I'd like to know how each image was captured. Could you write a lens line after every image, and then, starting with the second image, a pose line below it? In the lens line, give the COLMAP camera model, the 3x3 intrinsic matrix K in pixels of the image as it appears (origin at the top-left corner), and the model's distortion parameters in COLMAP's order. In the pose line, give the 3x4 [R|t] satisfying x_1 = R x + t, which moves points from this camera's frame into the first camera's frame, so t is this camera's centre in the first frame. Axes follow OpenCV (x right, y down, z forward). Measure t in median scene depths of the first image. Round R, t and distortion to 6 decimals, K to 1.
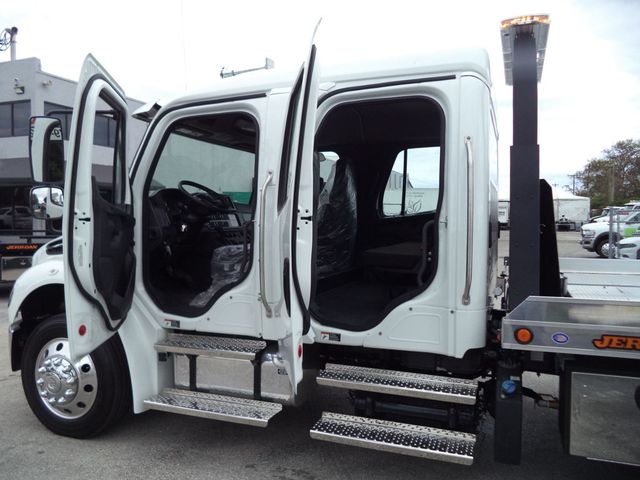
lens RADIAL K [[516.0, 0, 328.4], [0, 516.0, 241.9], [0, 0, 1]] dist [-0.036944, 0.002443]
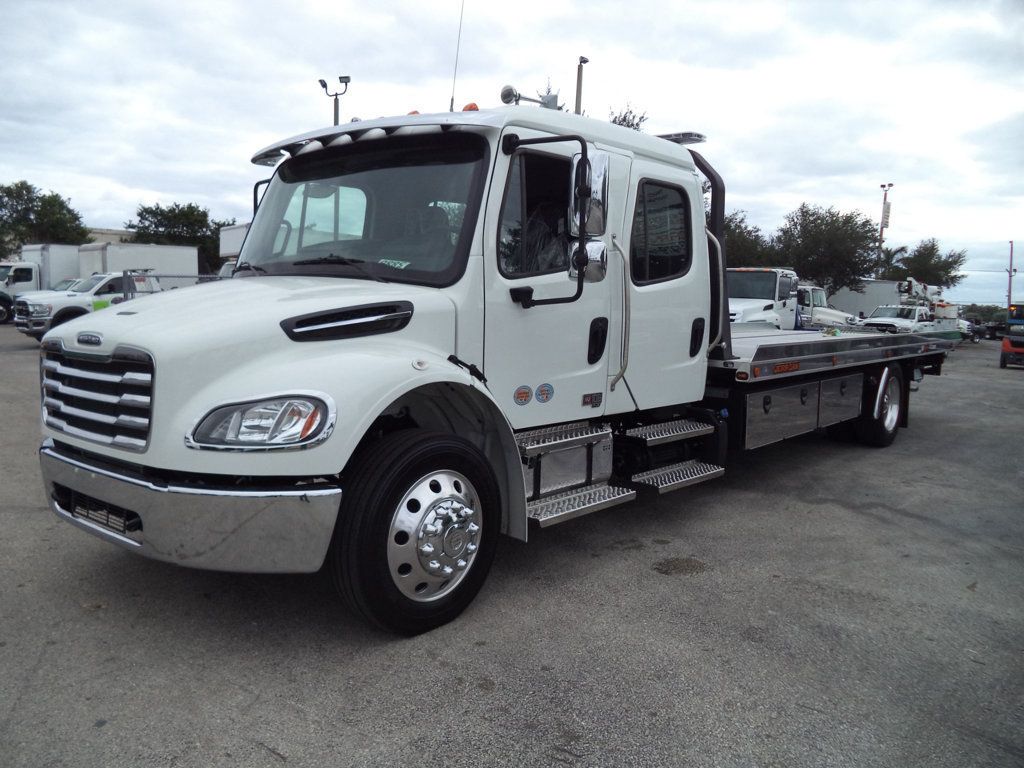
lens RADIAL K [[855.2, 0, 511.7], [0, 855.2, 420.1], [0, 0, 1]] dist [0.001958, -0.088185]
pose [[0.316943, -0.123836, 0.940325, -0.300244], [0.019086, 0.992071, 0.124217, 0.000237], [-0.948253, -0.021423, 0.316793, 0.122147]]
